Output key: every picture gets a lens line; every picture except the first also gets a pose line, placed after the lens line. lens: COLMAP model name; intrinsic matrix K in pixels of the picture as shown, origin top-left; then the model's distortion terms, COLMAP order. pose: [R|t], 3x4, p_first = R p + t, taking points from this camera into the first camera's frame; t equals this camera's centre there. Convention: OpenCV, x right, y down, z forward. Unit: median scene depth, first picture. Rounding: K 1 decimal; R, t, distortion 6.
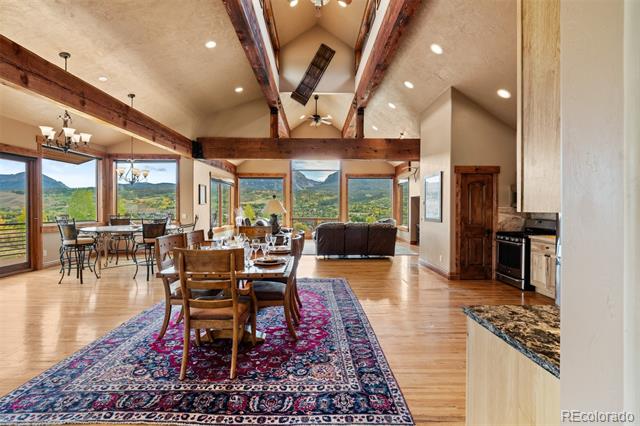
lens RADIAL K [[289.8, 0, 312.3], [0, 289.8, 214.6], [0, 0, 1]] dist [-0.024407, -0.000578]
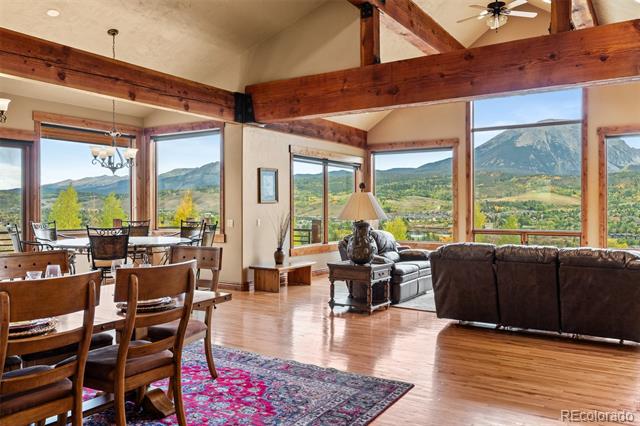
lens RADIAL K [[504.8, 0, 320.0], [0, 504.8, 213.0], [0, 0, 1]] dist [0.000414, -0.000292]
pose [[0.831715, 0.000853, -0.555203, 0.279433], [-0.009294, 0.999880, -0.012387, -0.004785], [0.555126, 0.015462, 0.831623, 0.250868]]
